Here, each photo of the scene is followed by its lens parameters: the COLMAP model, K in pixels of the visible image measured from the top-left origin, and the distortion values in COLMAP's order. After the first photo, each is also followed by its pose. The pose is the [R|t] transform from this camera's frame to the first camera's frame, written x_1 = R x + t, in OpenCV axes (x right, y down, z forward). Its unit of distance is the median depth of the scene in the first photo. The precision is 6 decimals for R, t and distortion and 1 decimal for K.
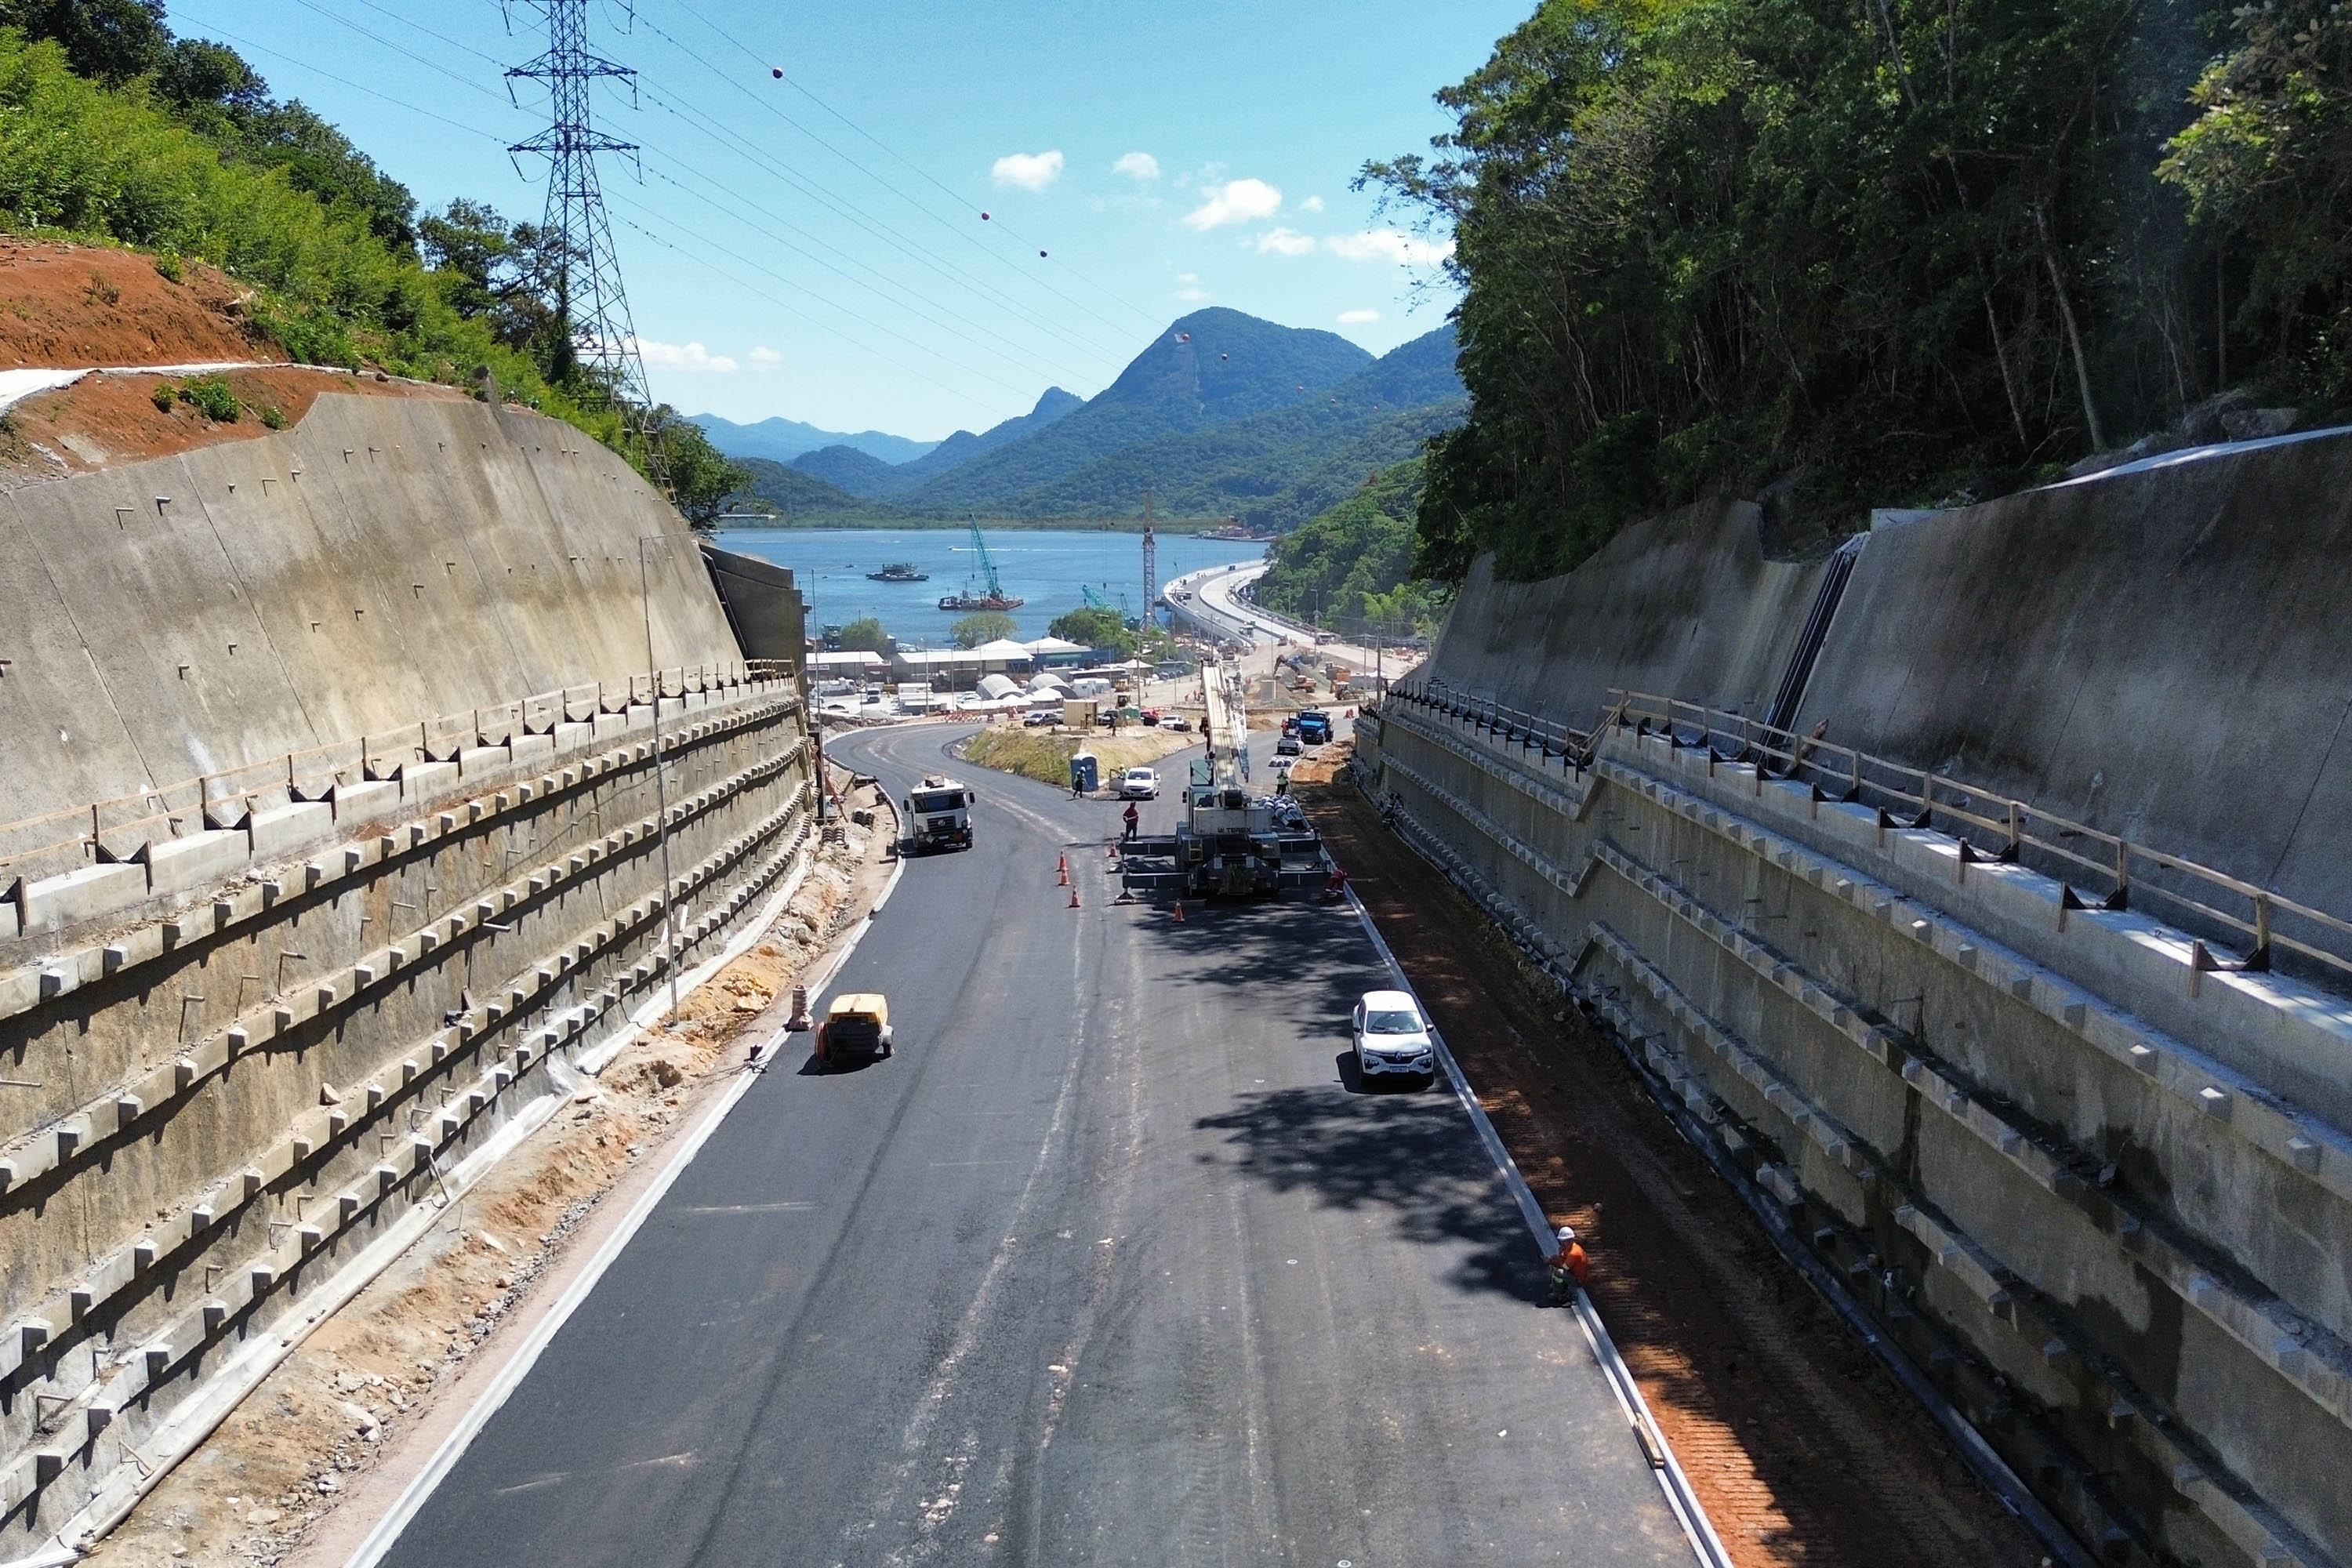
lens RADIAL K [[1997.9, 0, 1168.1], [0, 1997.9, 787.2], [0, 0, 1]] dist [0.069526, -0.085103]
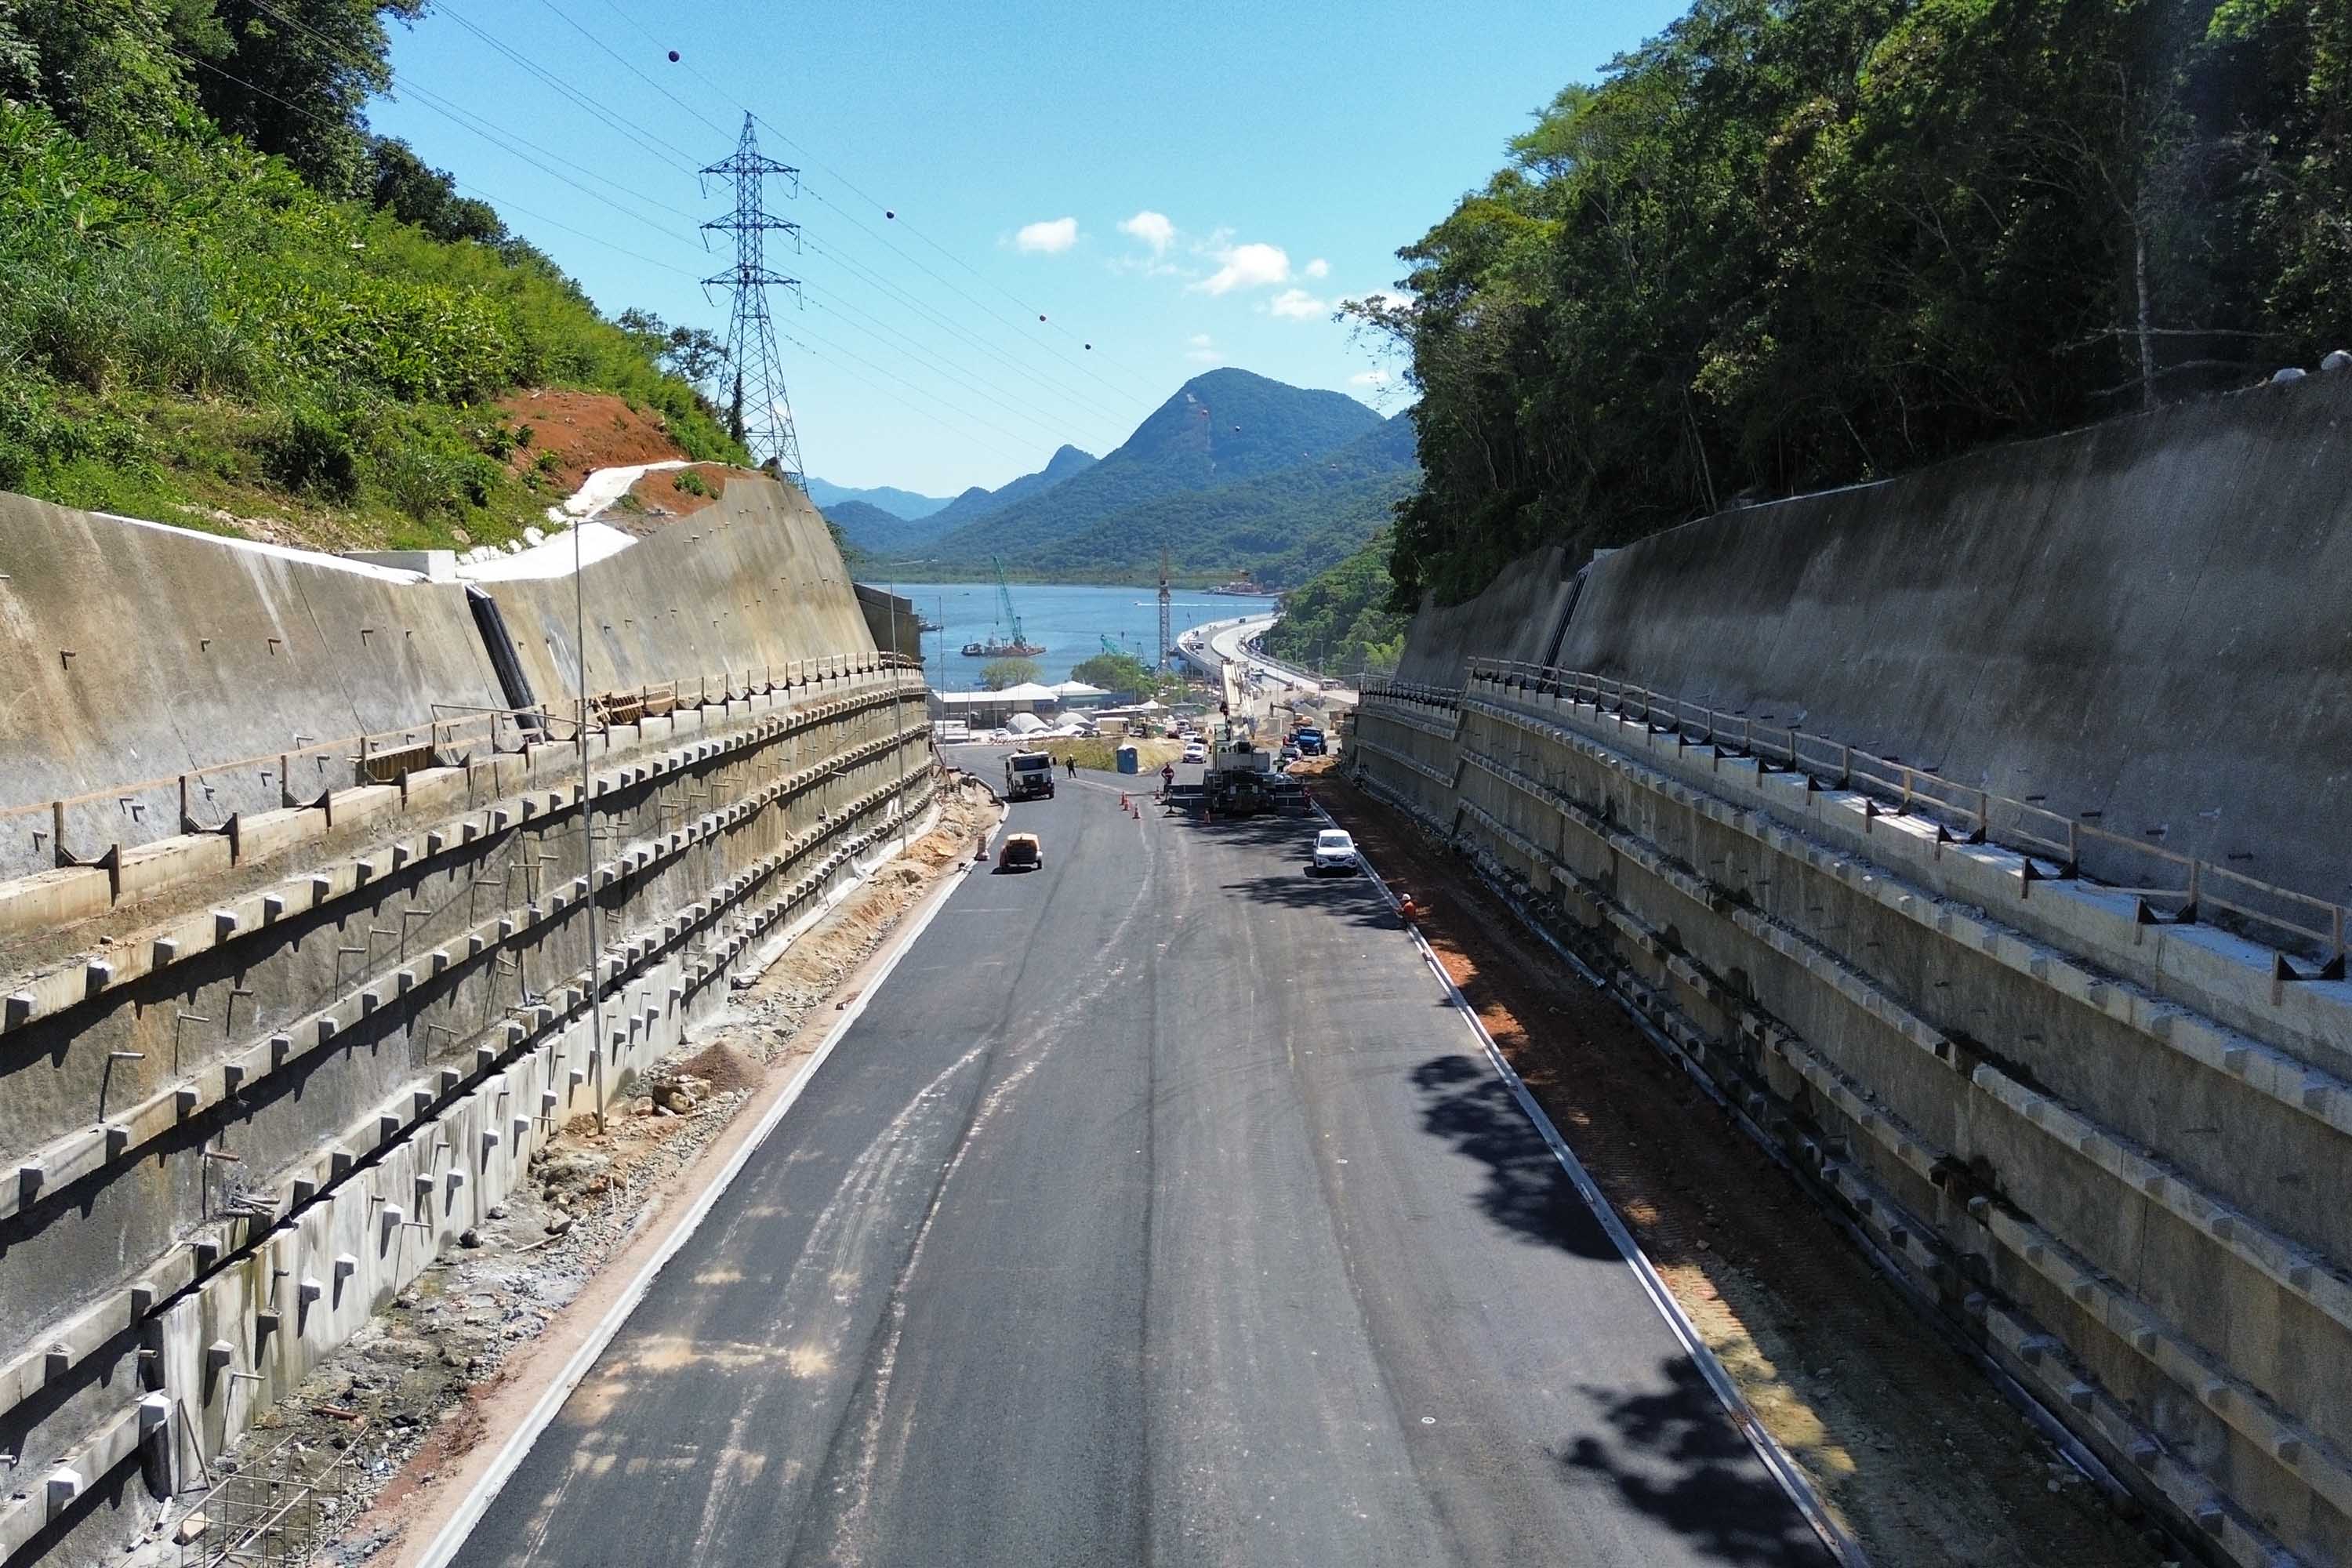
lens RADIAL K [[1997.9, 0, 1168.1], [0, 1997.9, 787.2], [0, 0, 1]] dist [0.069526, -0.085103]
pose [[0.999960, 0.007769, -0.004474, -0.010953], [-0.007891, 0.999582, -0.027804, 0.050663], [0.004257, 0.027839, 0.999603, -0.314458]]
